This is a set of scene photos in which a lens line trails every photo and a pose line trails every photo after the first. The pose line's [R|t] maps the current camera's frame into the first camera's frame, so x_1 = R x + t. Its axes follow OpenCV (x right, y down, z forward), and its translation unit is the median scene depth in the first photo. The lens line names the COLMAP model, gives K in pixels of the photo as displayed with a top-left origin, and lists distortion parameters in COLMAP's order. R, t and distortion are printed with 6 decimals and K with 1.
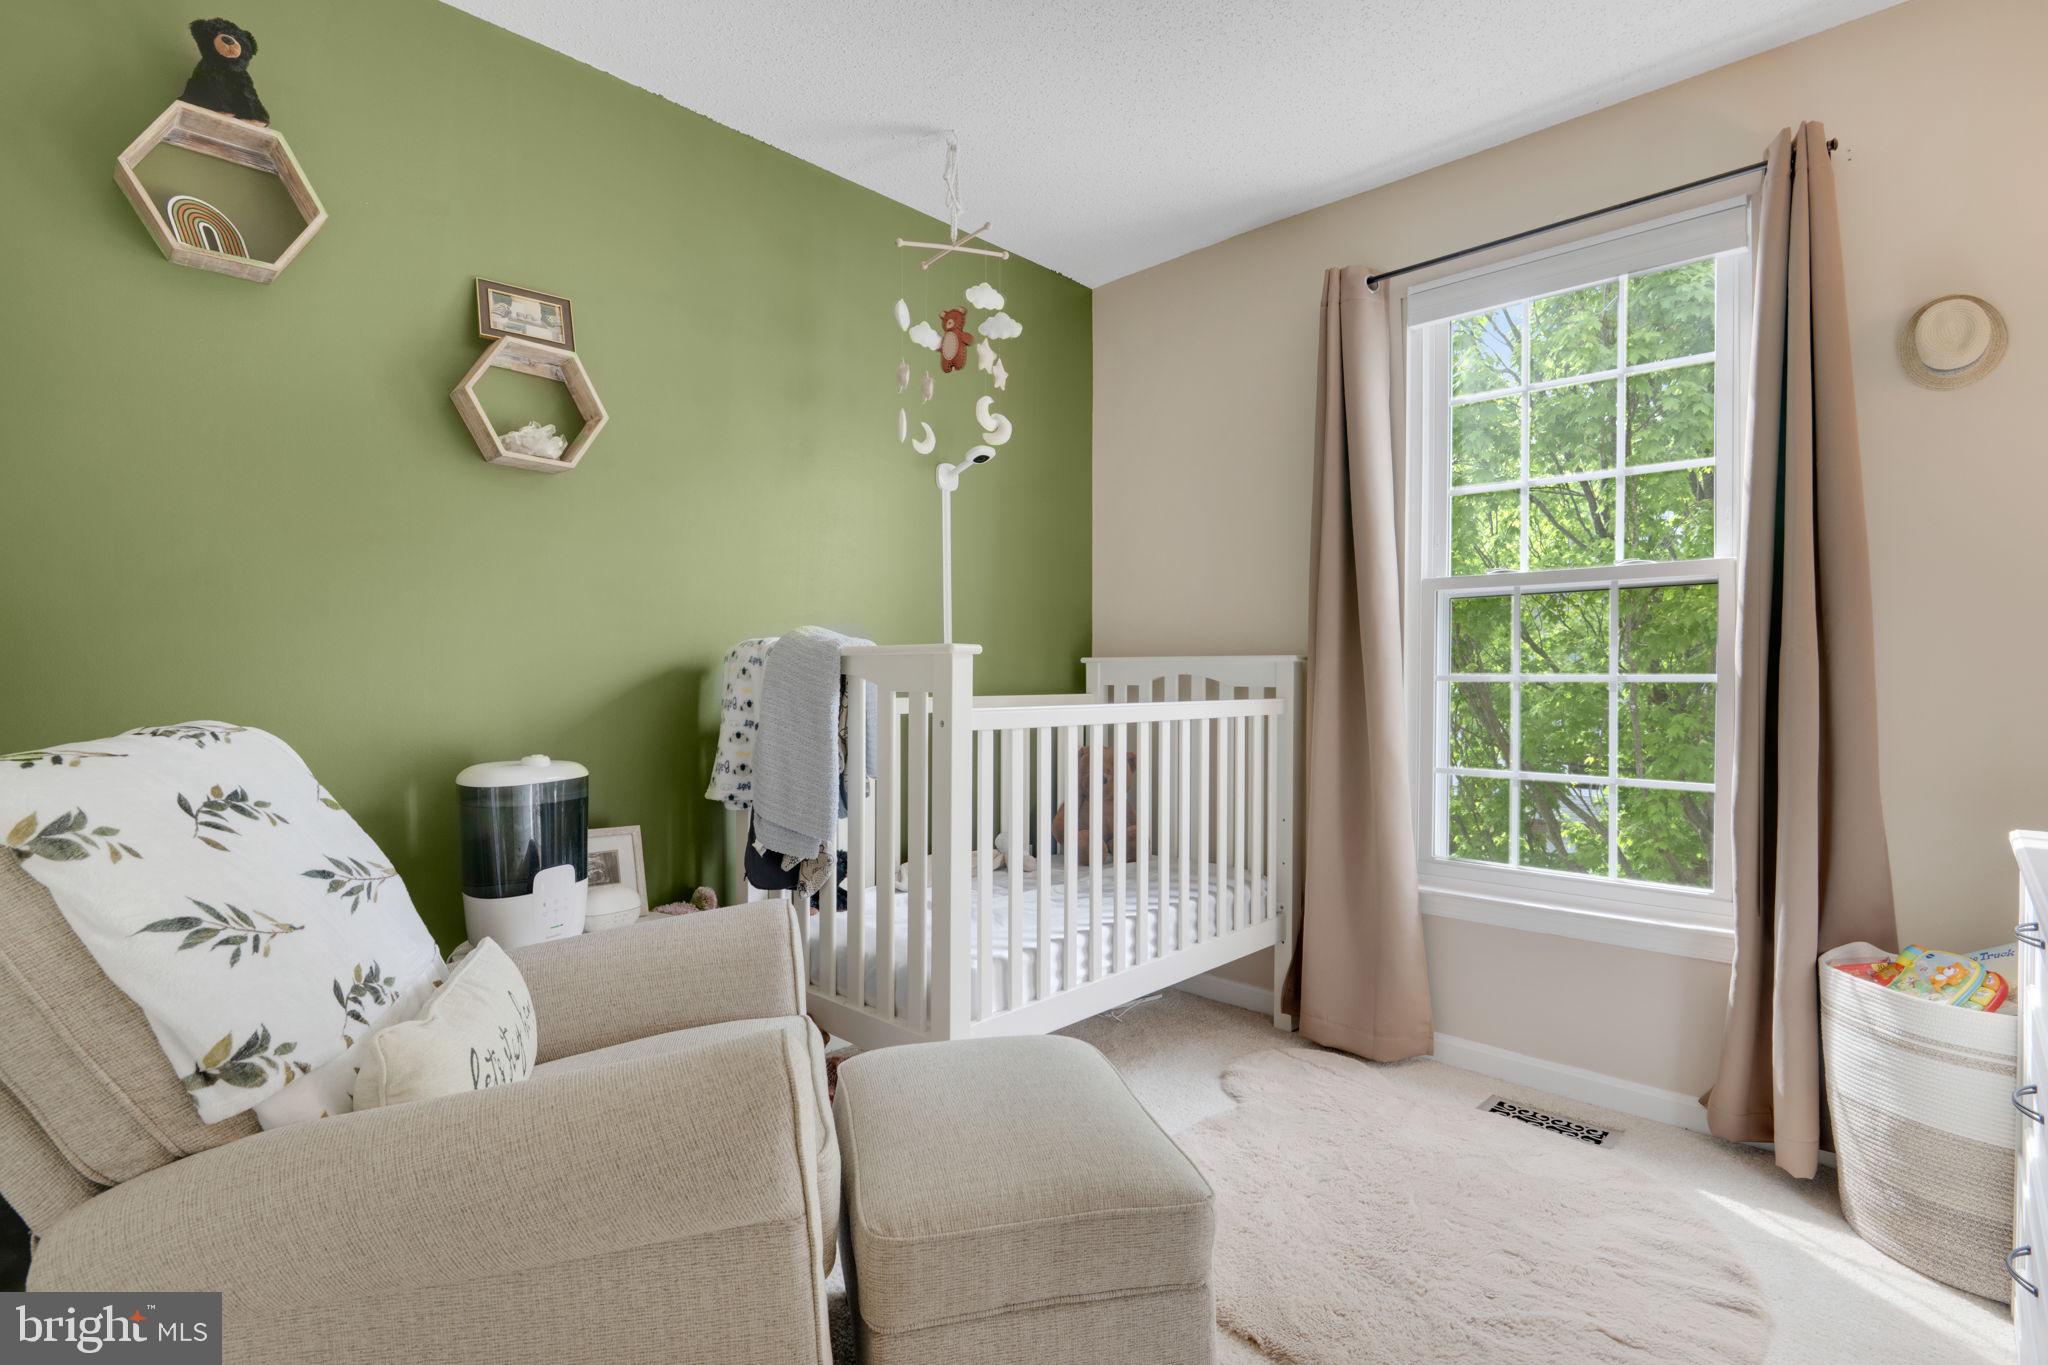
lens RADIAL K [[988.1, 0, 953.1], [0, 988.1, 681.5], [0, 0, 1]] dist [0.004451, -0.006142]
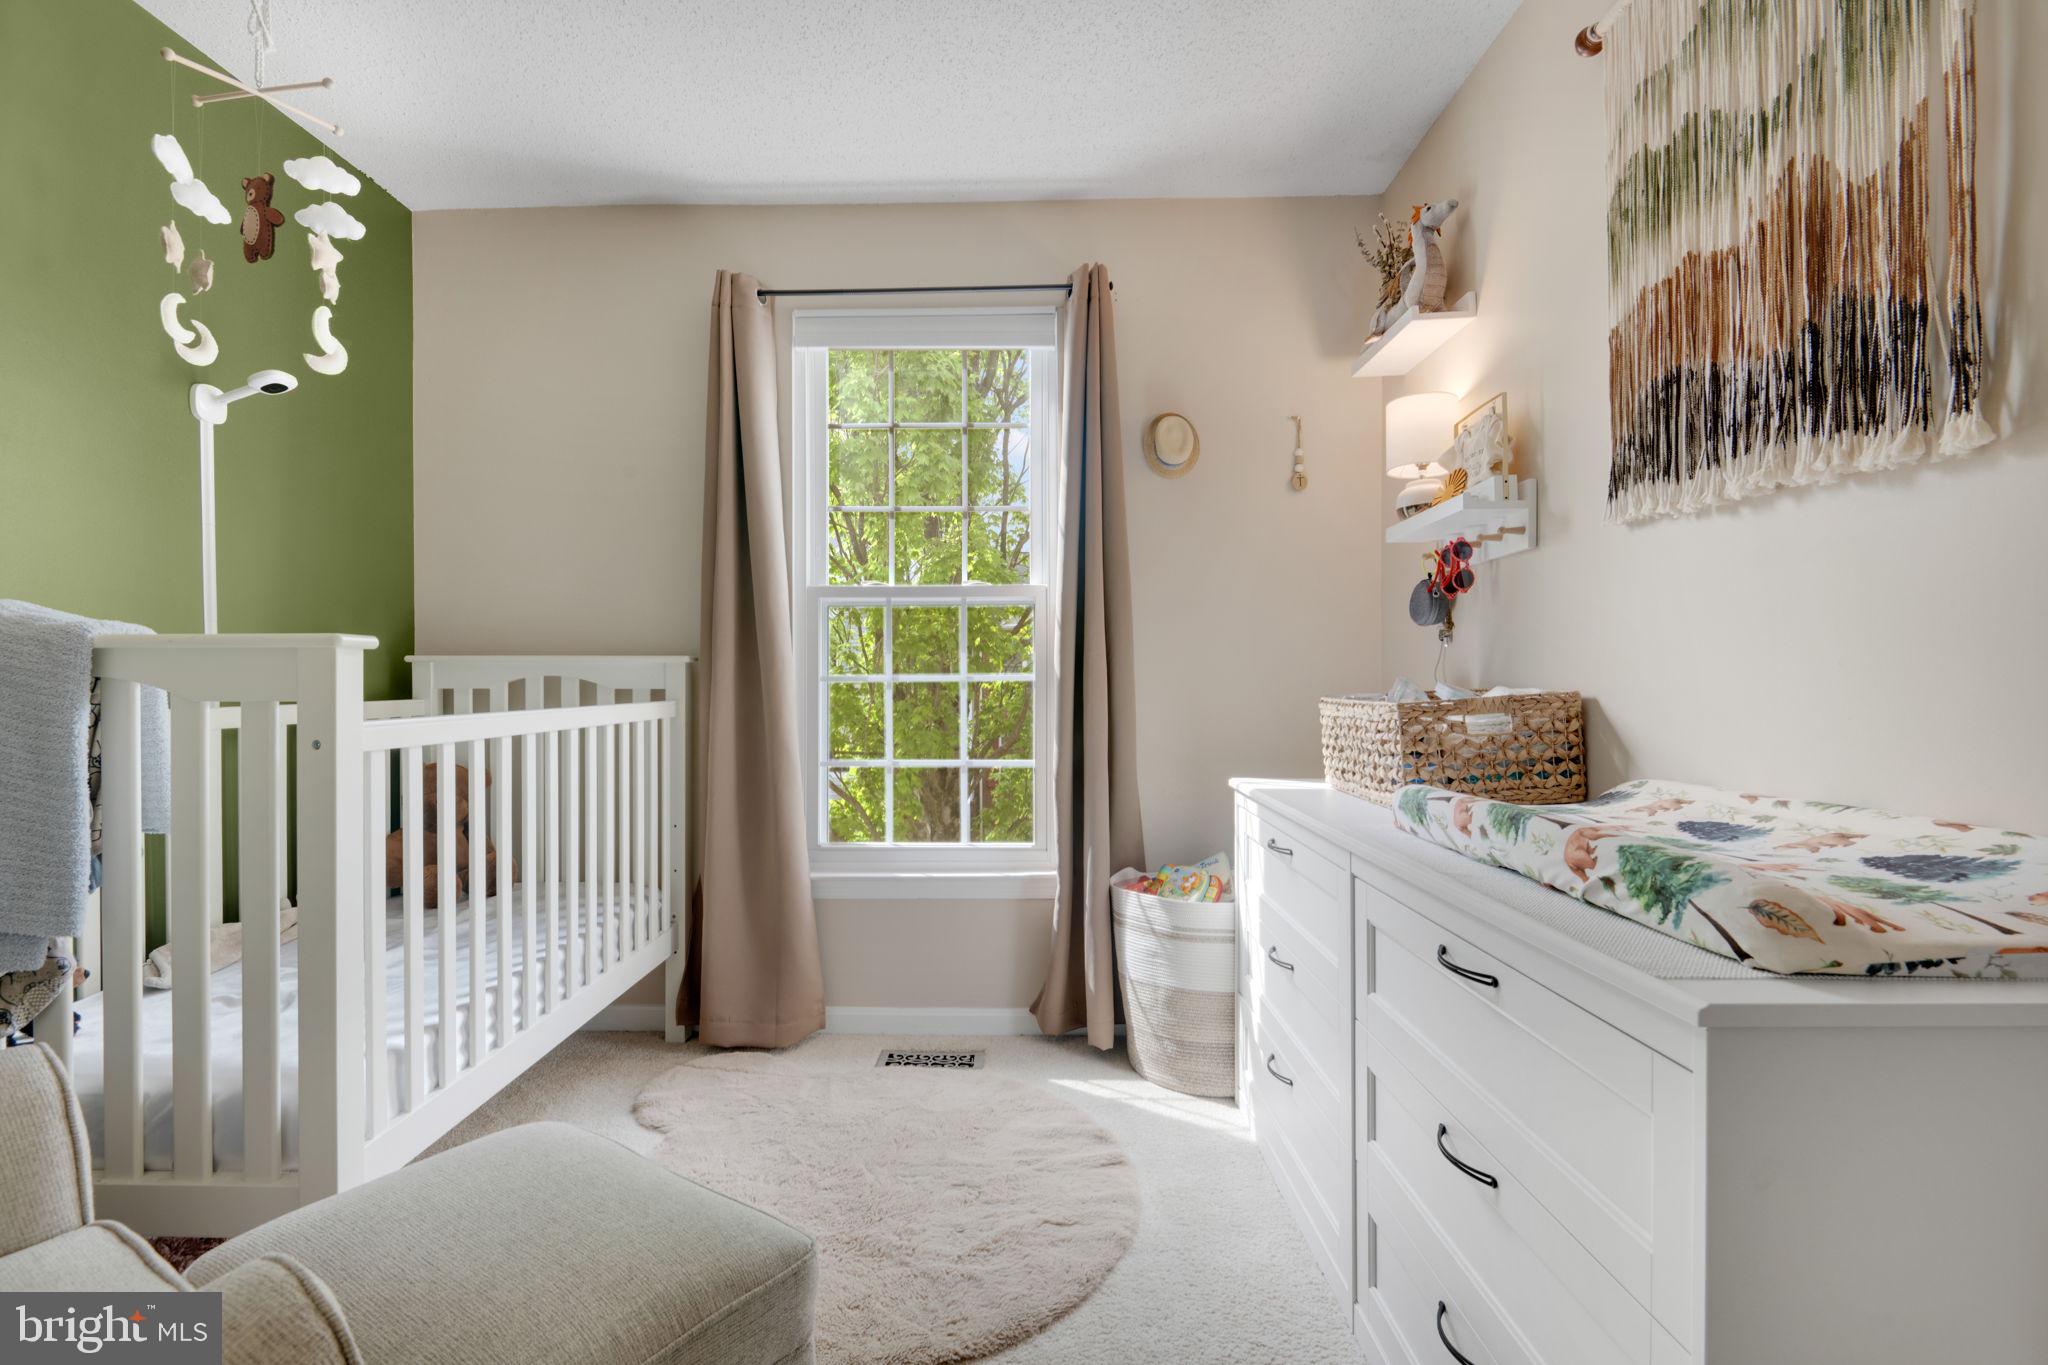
lens RADIAL K [[968.9, 0, 1025.6], [0, 968.9, 681.1], [0, 0, 1]] dist [0.000672, -0.004878]
pose [[0.711435, -0.006505, 0.702722, -0.115147], [0.007759, 0.999969, 0.001401, -0.000637], [-0.702709, 0.004455, 0.711463, 0.110847]]
